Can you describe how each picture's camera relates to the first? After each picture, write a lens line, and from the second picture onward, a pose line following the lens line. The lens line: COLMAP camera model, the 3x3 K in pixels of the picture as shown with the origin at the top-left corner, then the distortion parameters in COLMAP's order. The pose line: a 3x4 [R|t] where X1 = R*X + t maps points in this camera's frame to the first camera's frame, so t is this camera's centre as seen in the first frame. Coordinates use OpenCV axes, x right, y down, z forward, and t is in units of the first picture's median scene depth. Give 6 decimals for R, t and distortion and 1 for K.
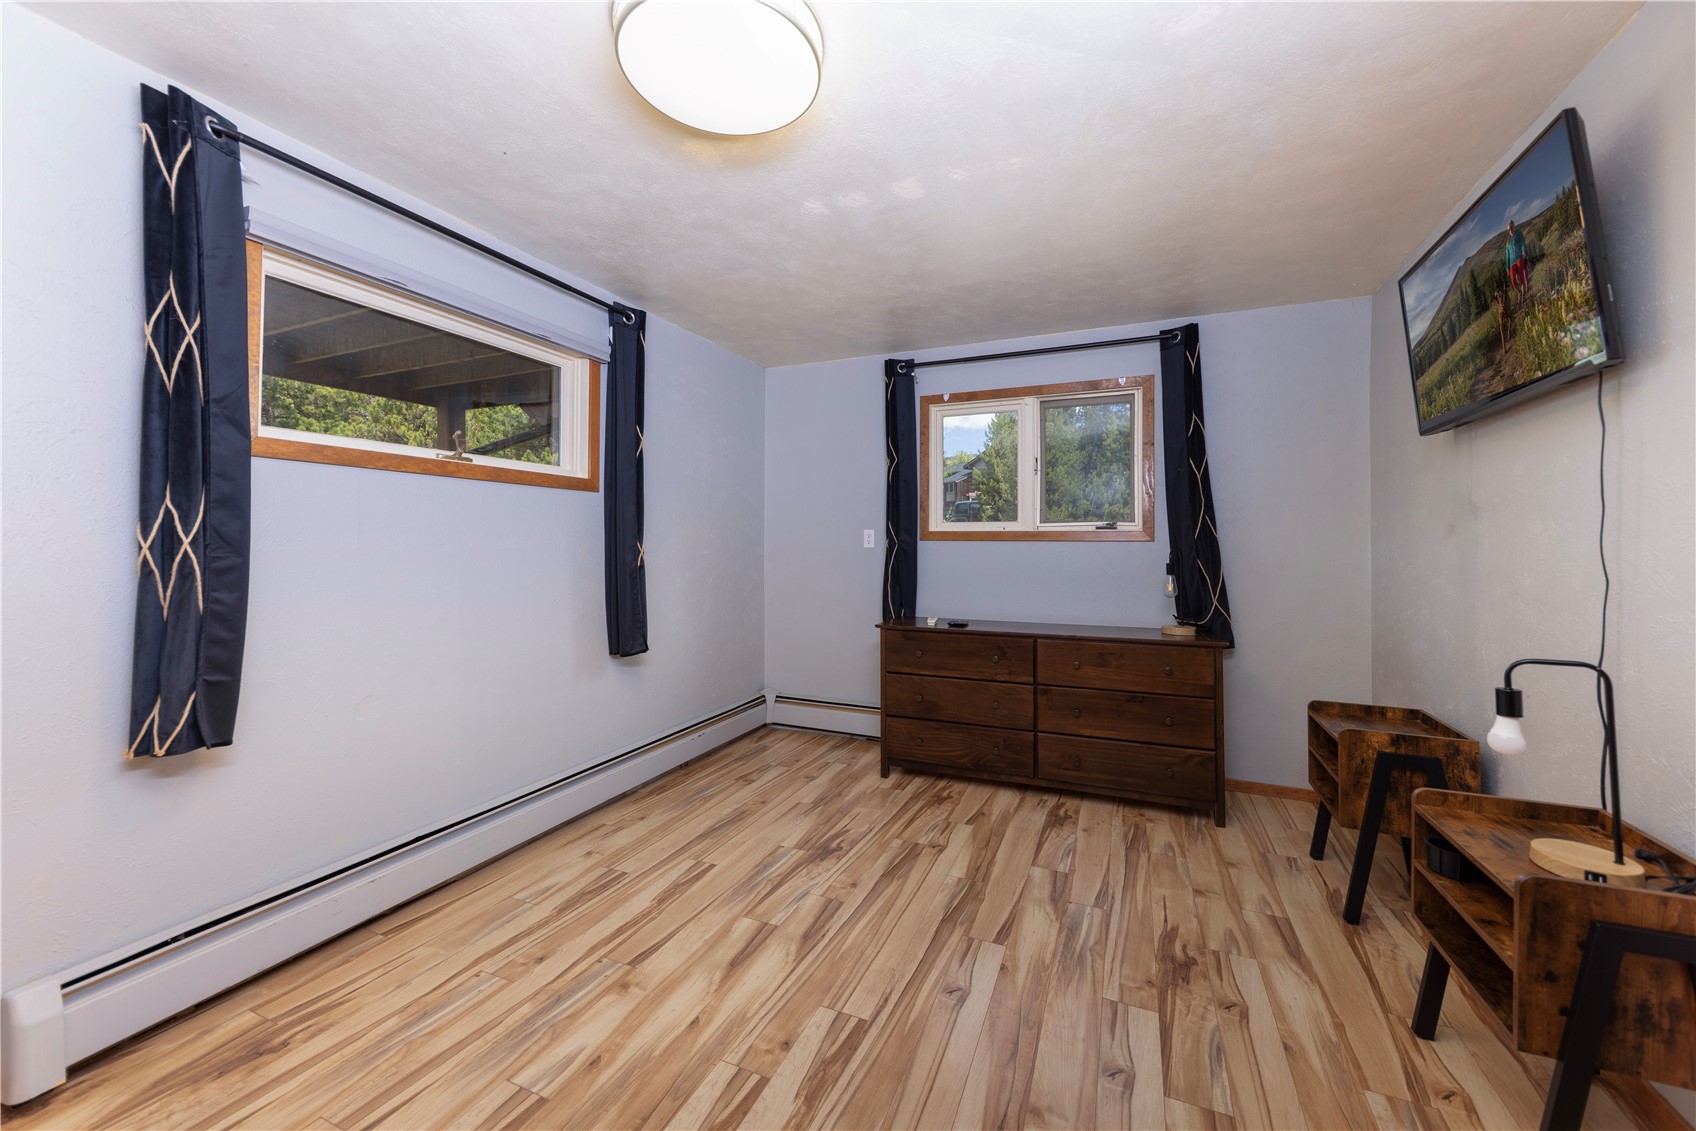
lens RADIAL K [[646.1, 0, 848.8], [0, 646.1, 549.9], [0, 0, 1]] dist [-0.001099, -0.000182]
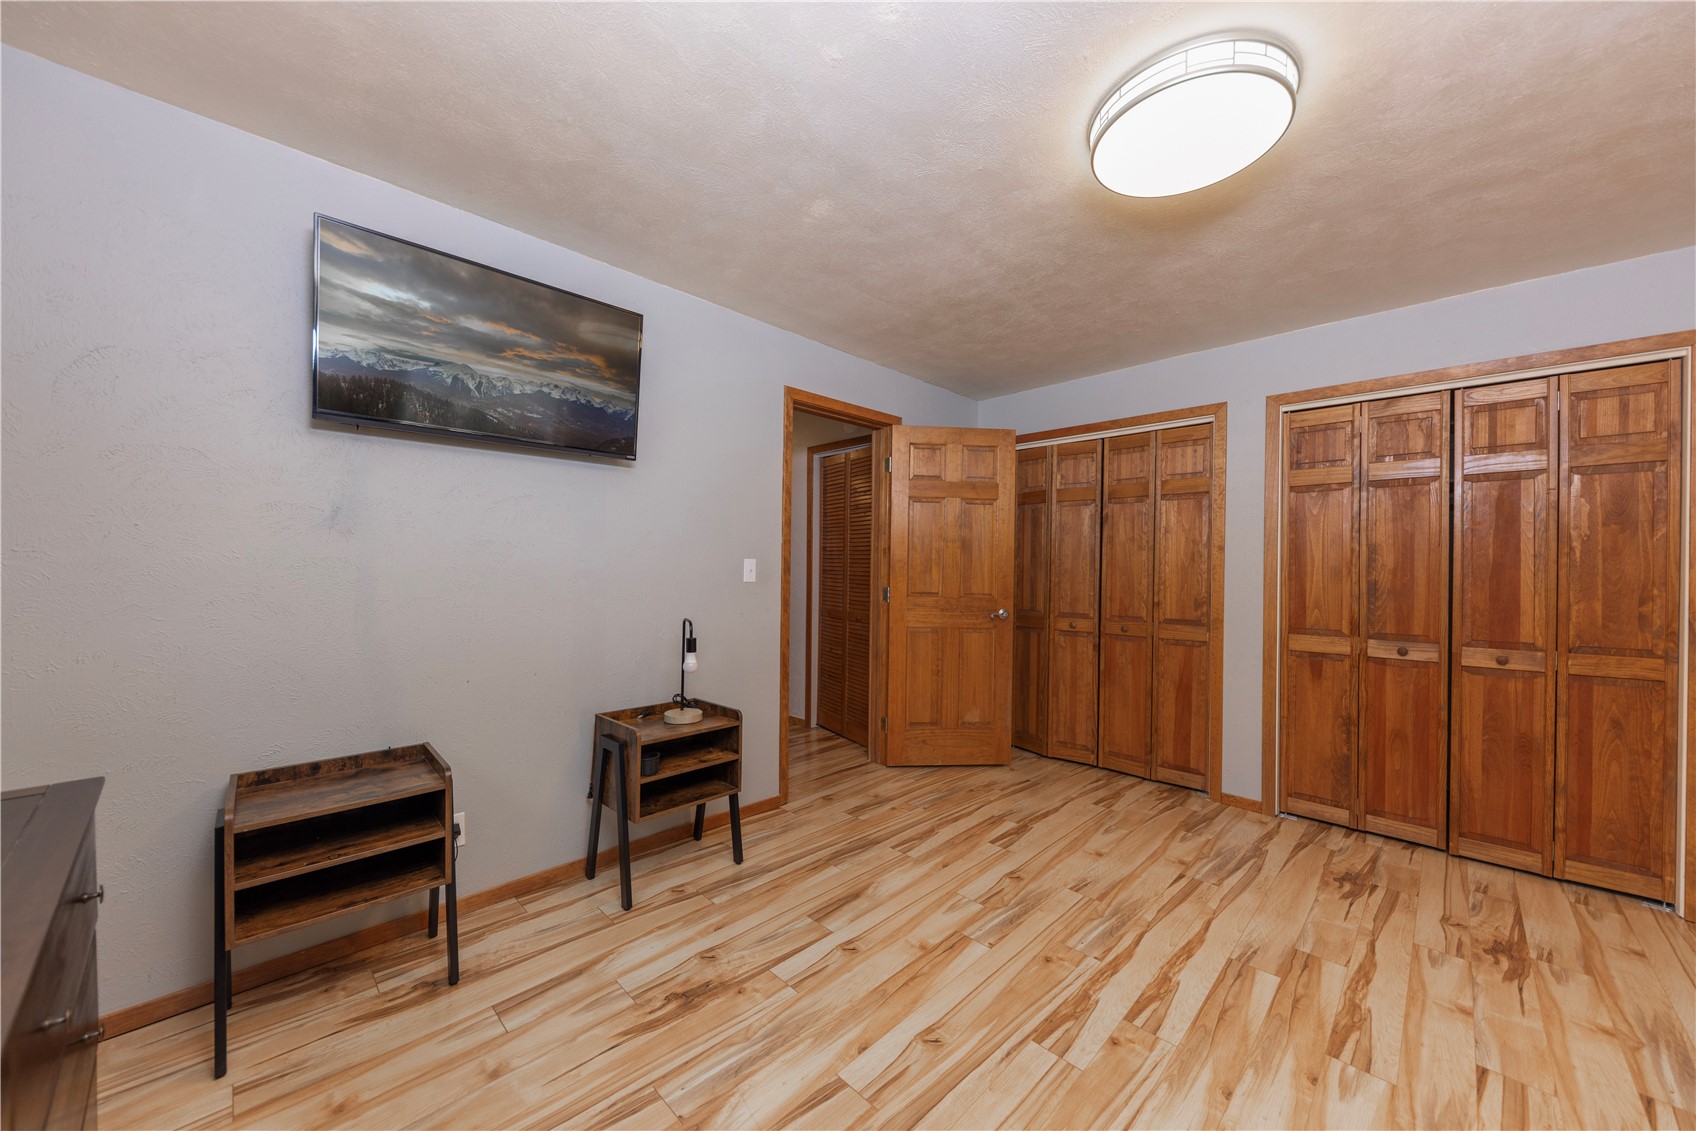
lens RADIAL K [[646.1, 0, 849.8], [0, 646.1, 563.6], [0, 0, 1]] dist [-0.001099, -0.000182]
pose [[-0.941379, -0.017986, 0.336872, -0.029839], [-0.017142, 0.999838, 0.005481, -0.015019], [-0.336916, -0.000615, -0.941534, 2.065153]]
